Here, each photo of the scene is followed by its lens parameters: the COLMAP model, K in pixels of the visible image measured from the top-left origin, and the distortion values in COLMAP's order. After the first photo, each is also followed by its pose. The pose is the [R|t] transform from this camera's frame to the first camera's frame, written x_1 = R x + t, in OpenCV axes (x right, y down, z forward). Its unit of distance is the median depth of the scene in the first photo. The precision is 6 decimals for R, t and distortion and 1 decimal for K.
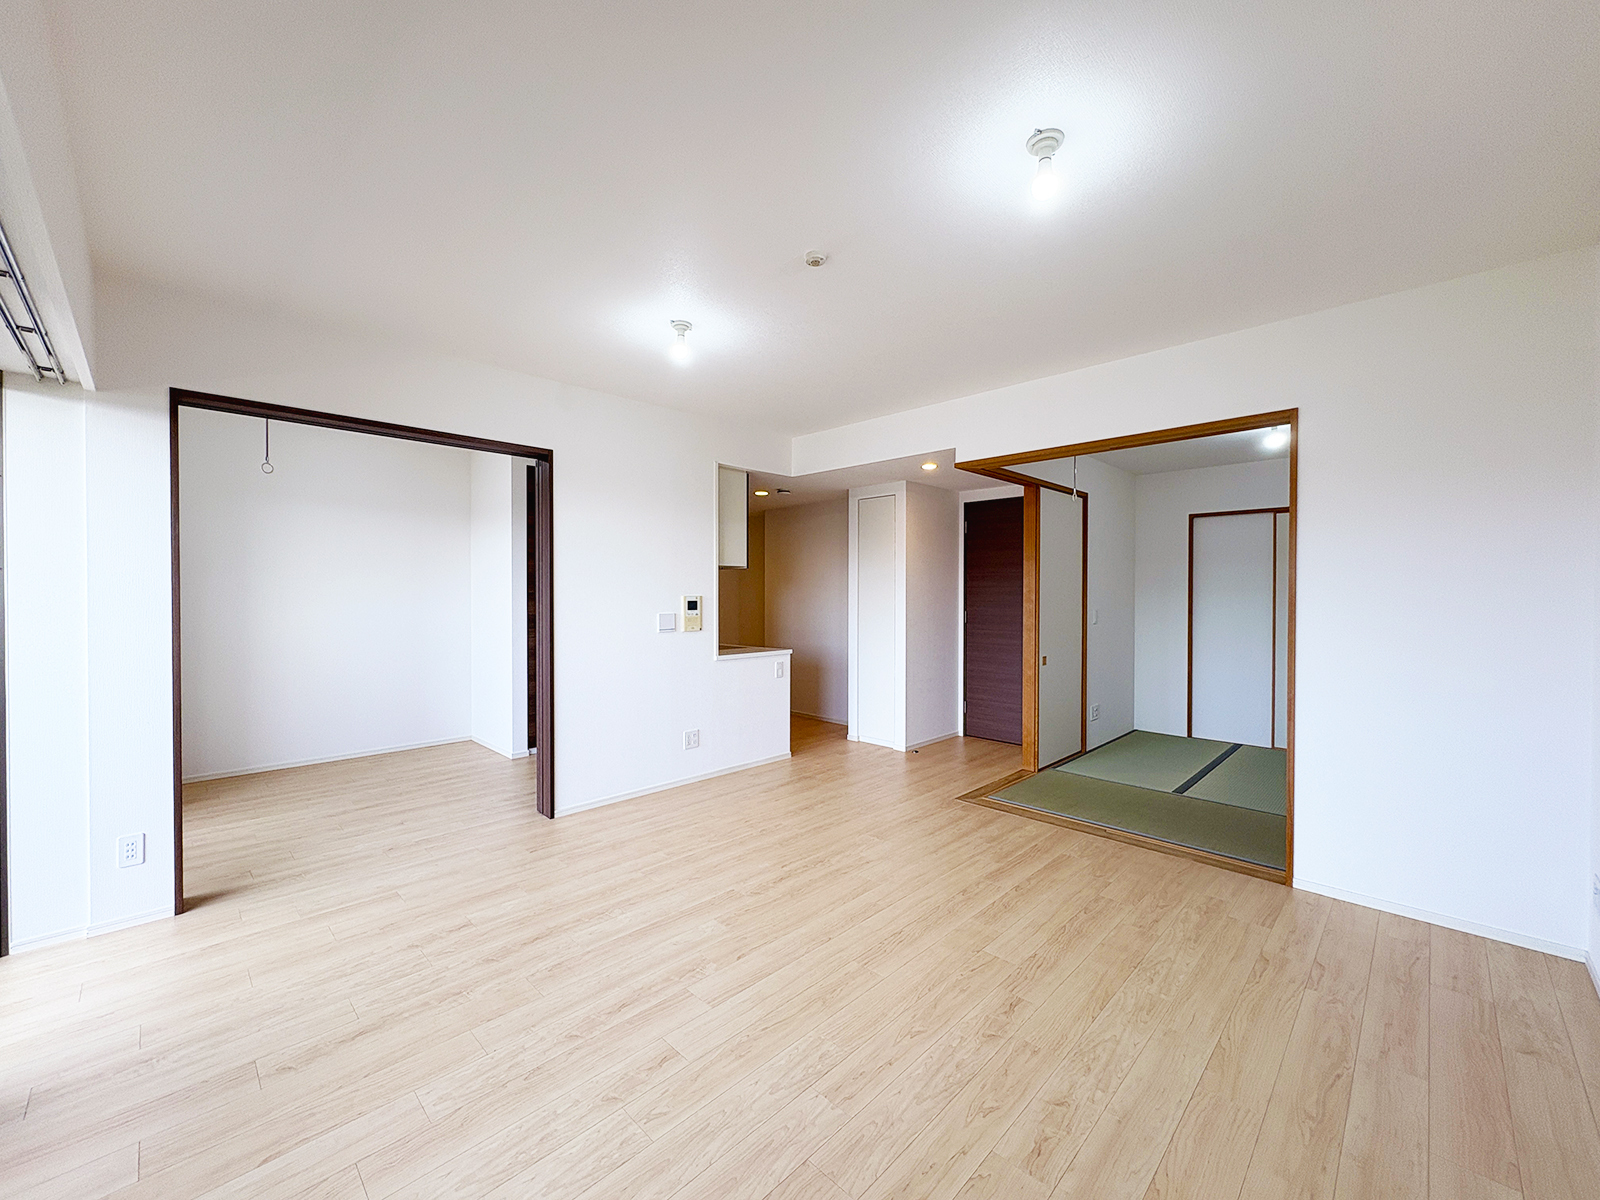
lens RADIAL K [[634.5, 0, 803.2], [0, 634.5, 601.5], [0, 0, 1]] dist [0.001279, 0.000312]
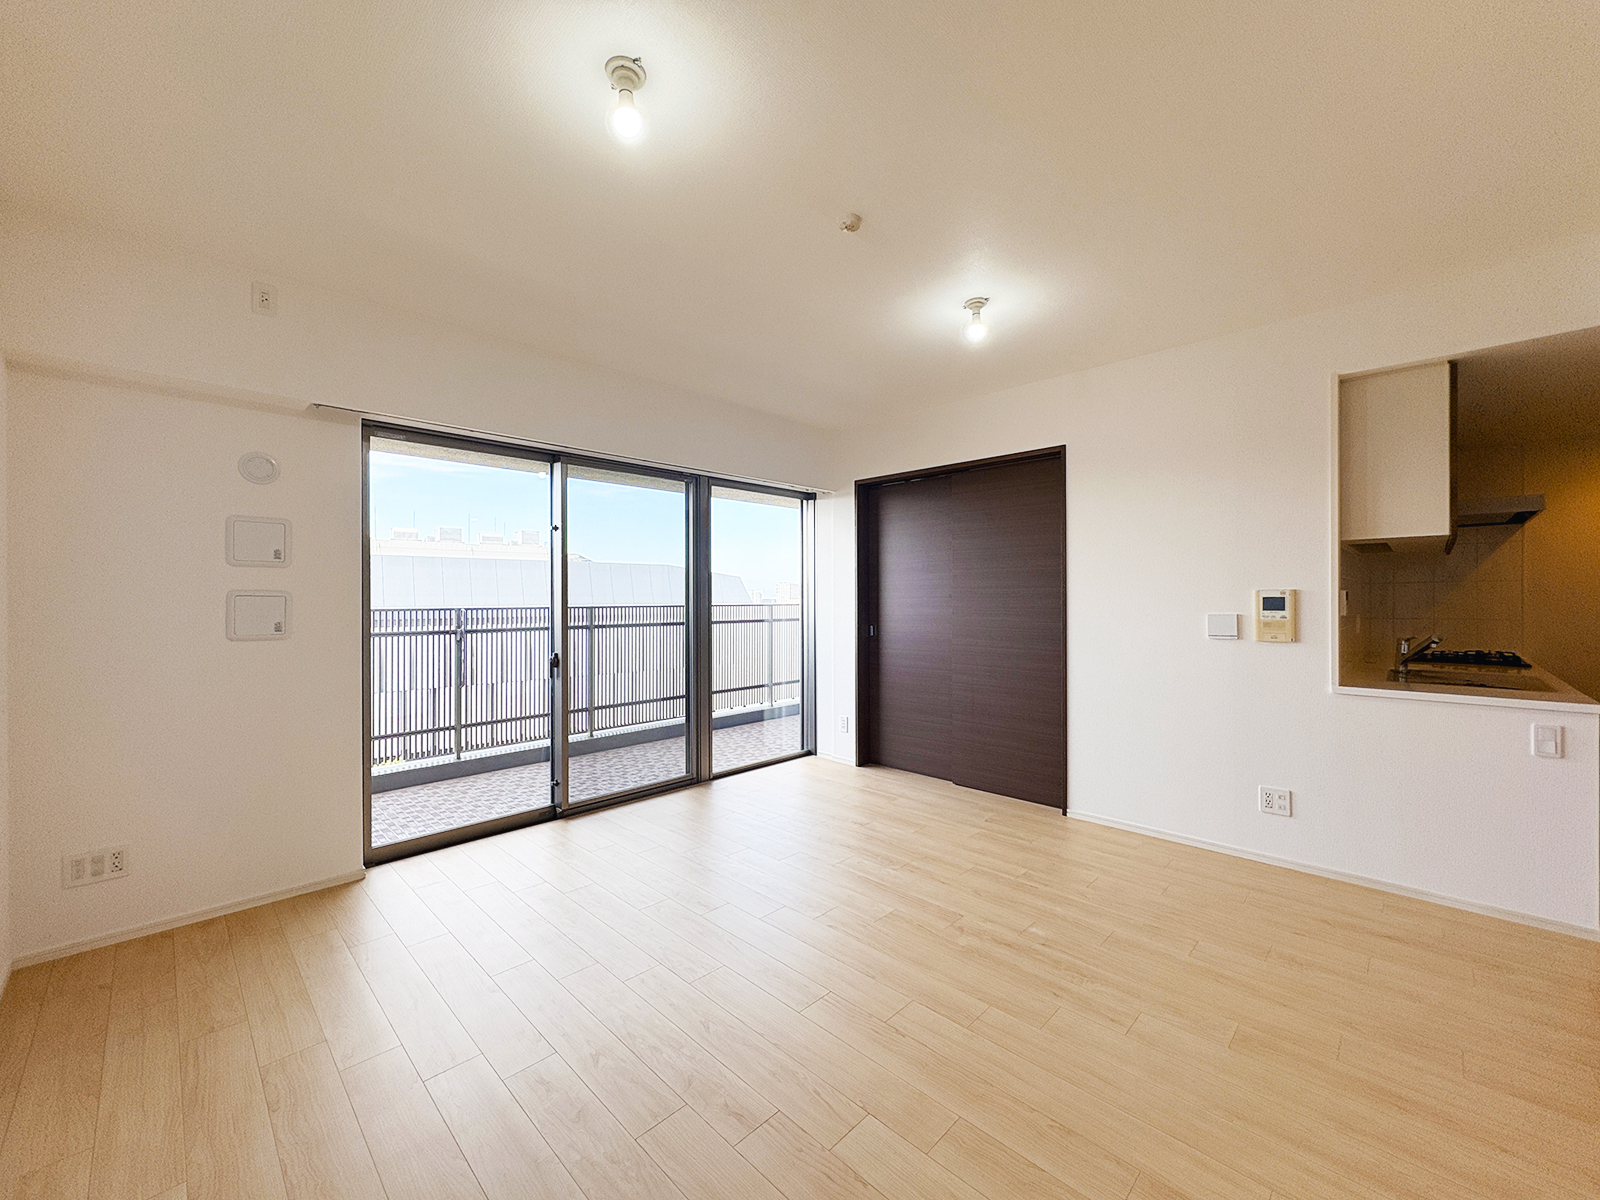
lens RADIAL K [[634.5, 0, 803.2], [0, 634.5, 601.5], [0, 0, 1]] dist [0.001279, 0.000312]
pose [[0.004036, 0.001781, -0.999990, 0.647528], [-0.010910, 0.999939, 0.001736, 0.010305], [0.999932, 0.010903, 0.004055, 0.634058]]
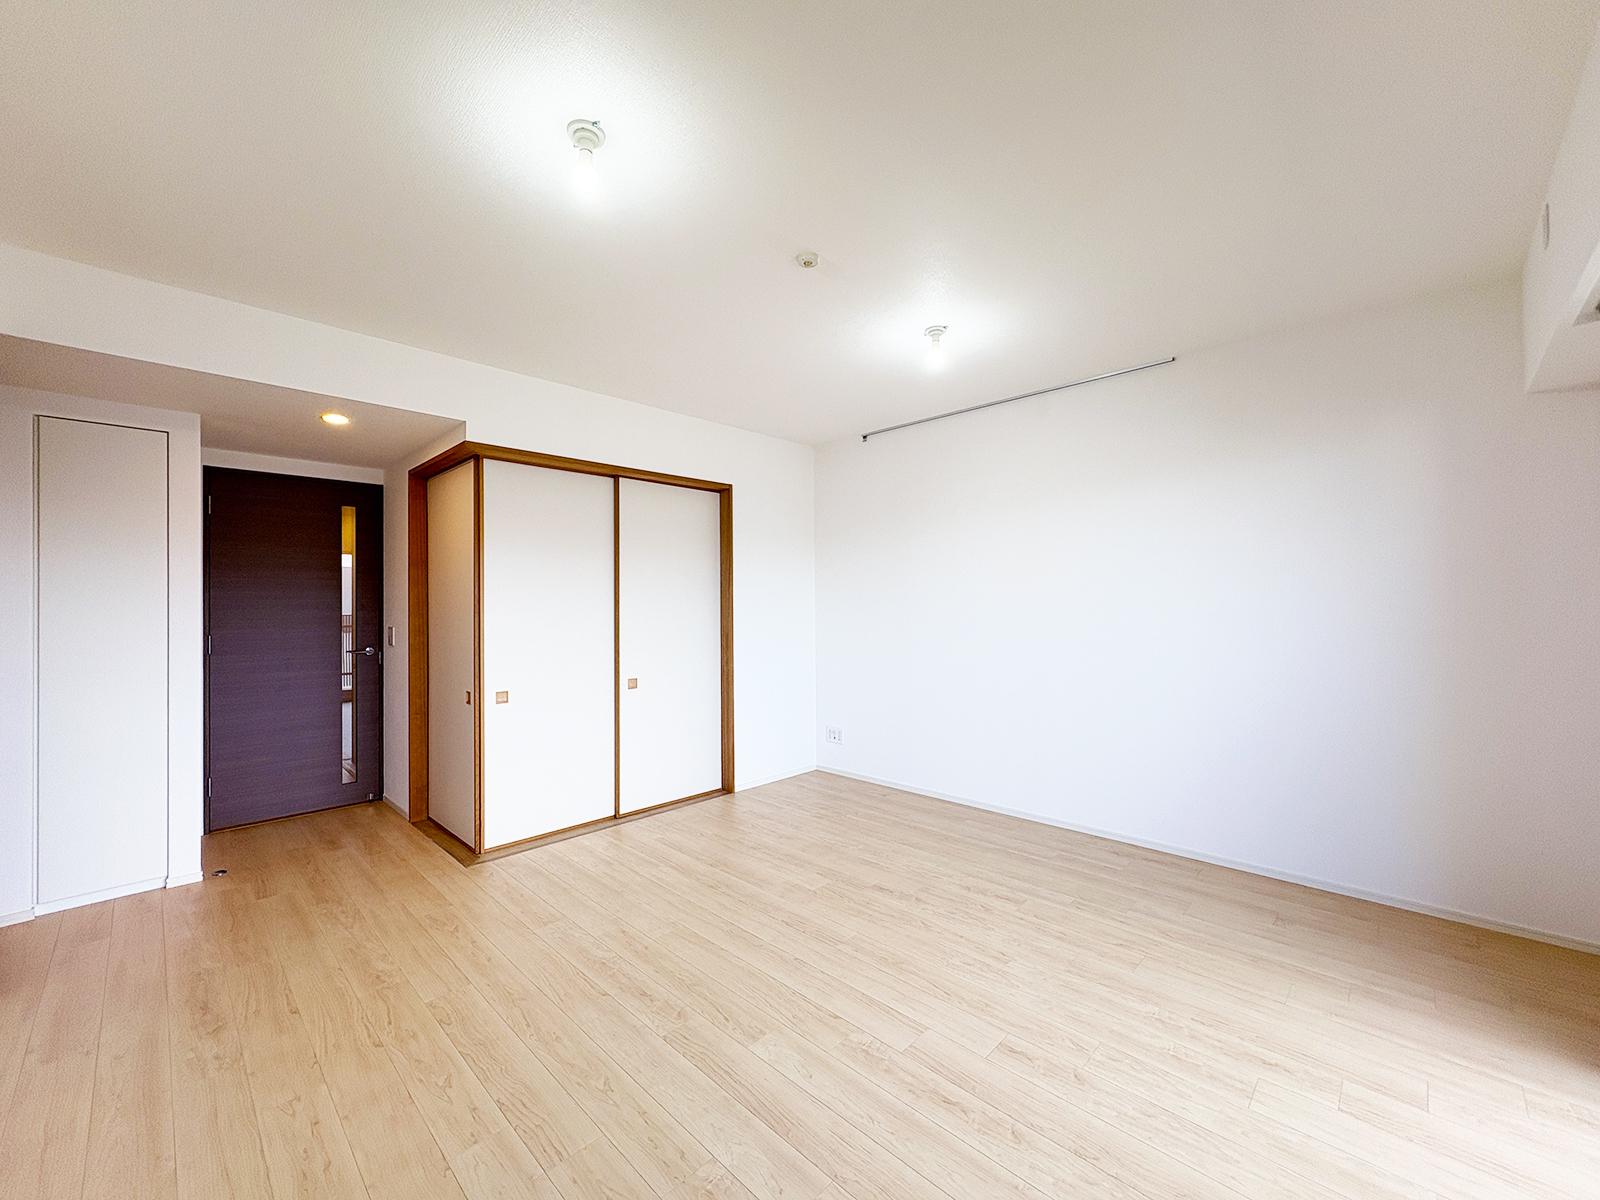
lens RADIAL K [[640.7, 0, 795.8], [0, 640.7, 599.2], [0, 0, 1]] dist [0.002850, 0.000059]
pose [[-0.002842, 0.008743, 0.999958, -0.662203], [0.023595, 0.999684, -0.008674, -0.003389], [-0.999718, 0.023570, -0.003047, 0.703221]]
